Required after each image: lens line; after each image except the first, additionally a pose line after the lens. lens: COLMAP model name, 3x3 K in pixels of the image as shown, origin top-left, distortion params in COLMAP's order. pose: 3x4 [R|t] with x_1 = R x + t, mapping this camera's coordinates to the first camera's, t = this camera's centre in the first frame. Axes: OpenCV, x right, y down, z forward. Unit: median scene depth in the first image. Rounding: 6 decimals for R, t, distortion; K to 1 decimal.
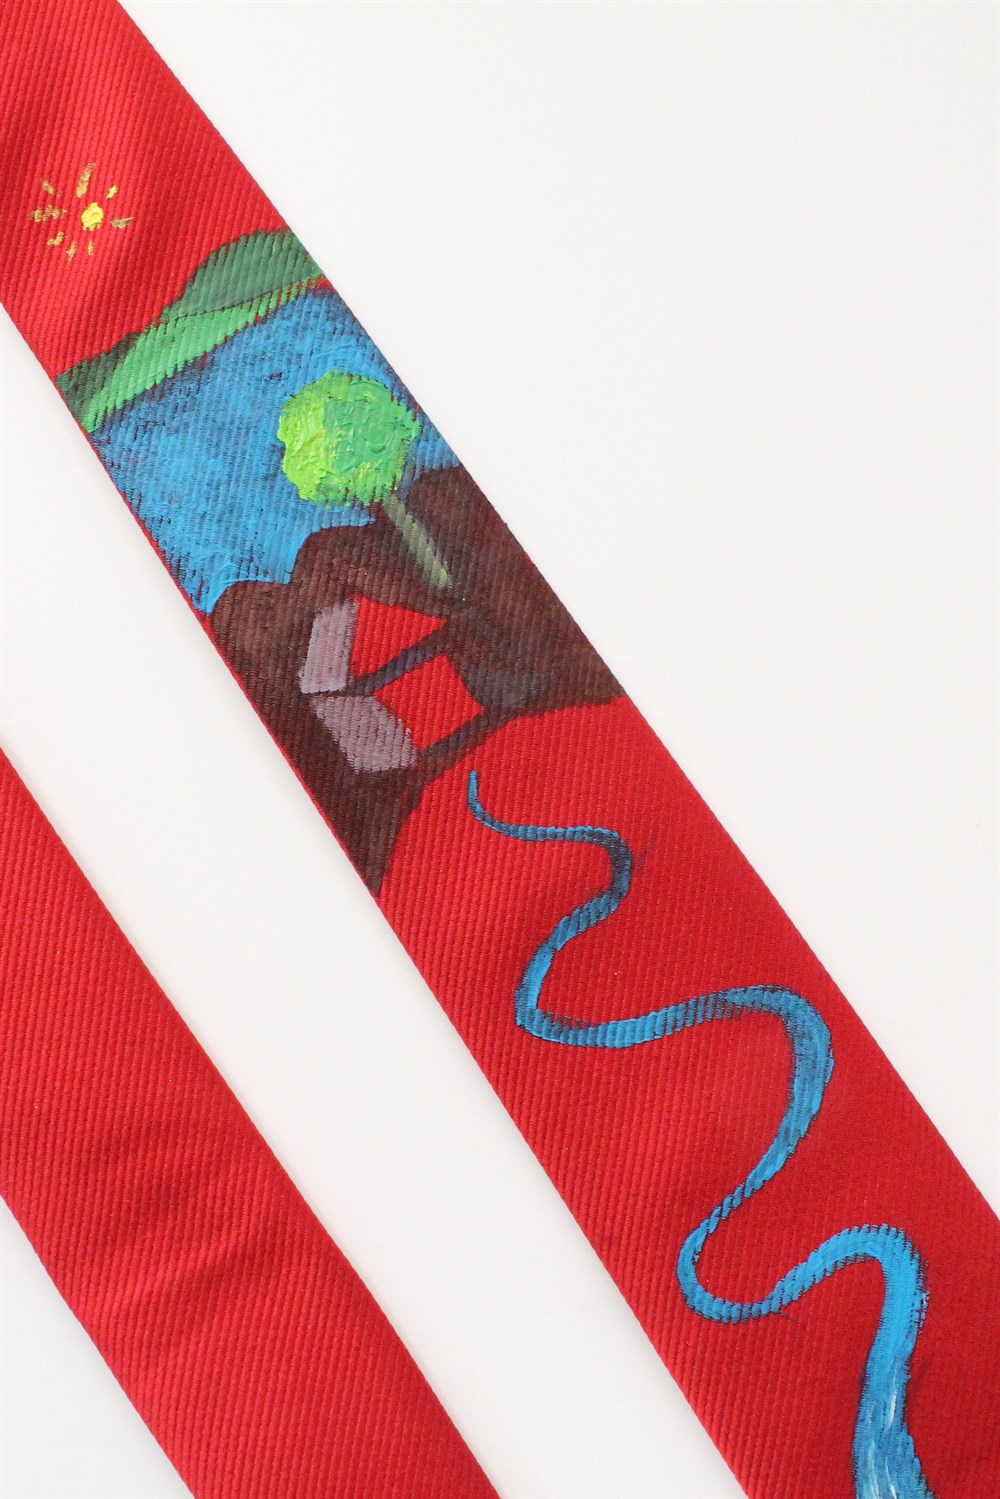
lens RADIAL K [[1770.1, 0, 500.0], [0, 1770.1, 749.5], [0, 0, 1]] dist [-0.186422, 0.091148]
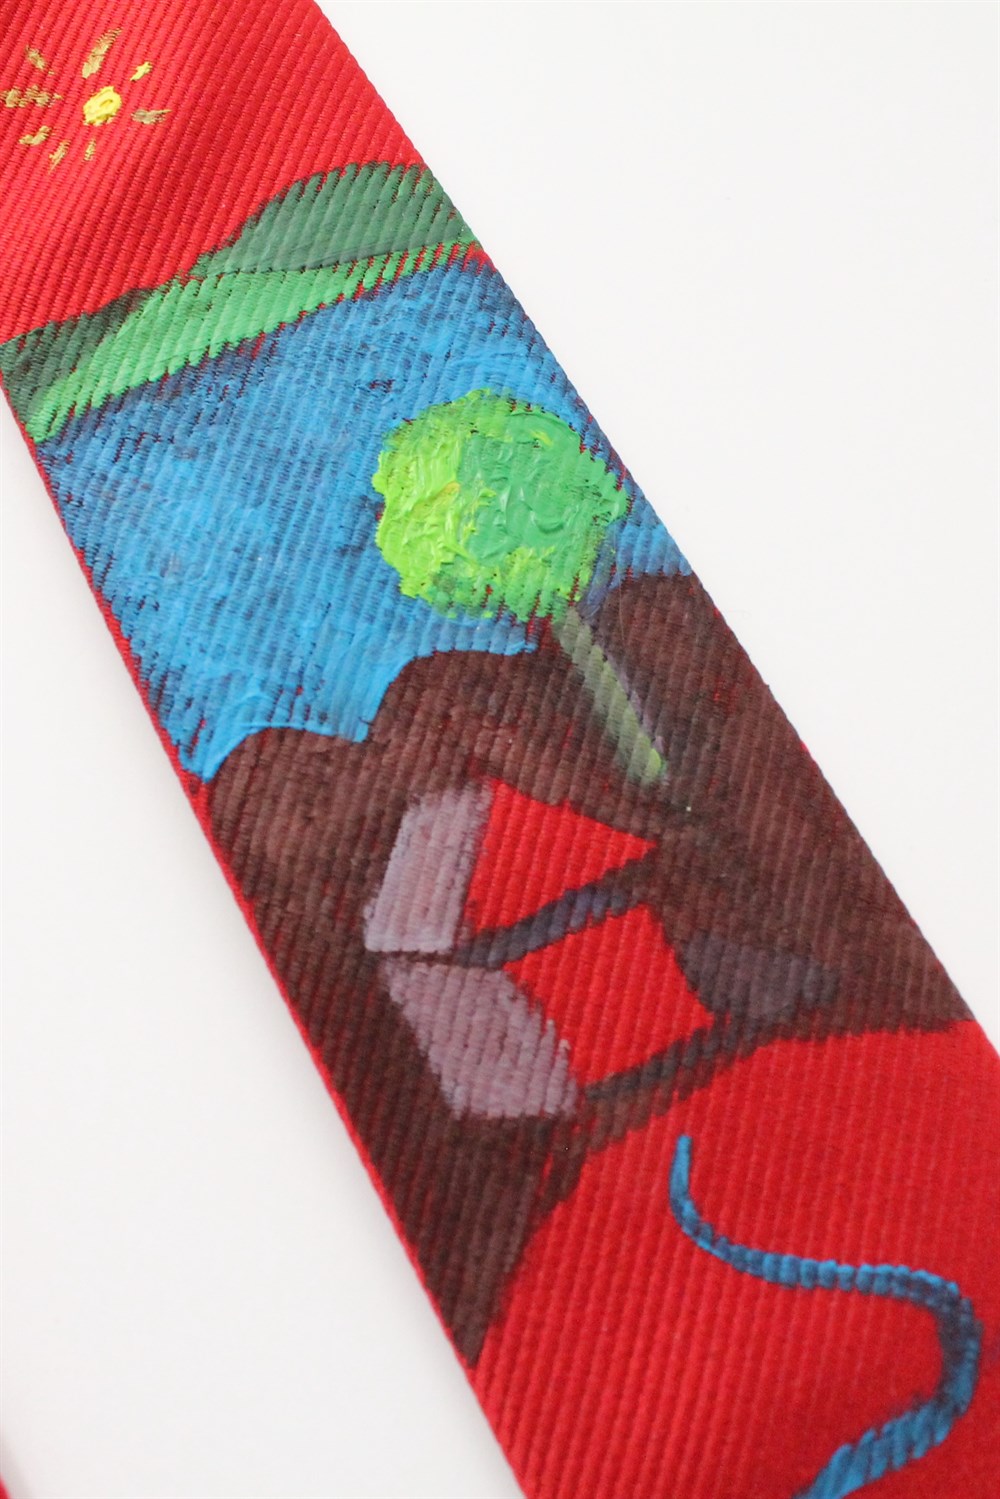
lens RADIAL K [[1770.1, 0, 500.0], [0, 1770.1, 749.5], [0, 0, 1]] dist [-0.186422, 0.091148]
pose [[0.994070, 0.108738, 0.000868, -0.078561], [-0.106432, 0.974564, -0.197223, 0.008471], [-0.022291, 0.195961, 0.980358, 0.473434]]
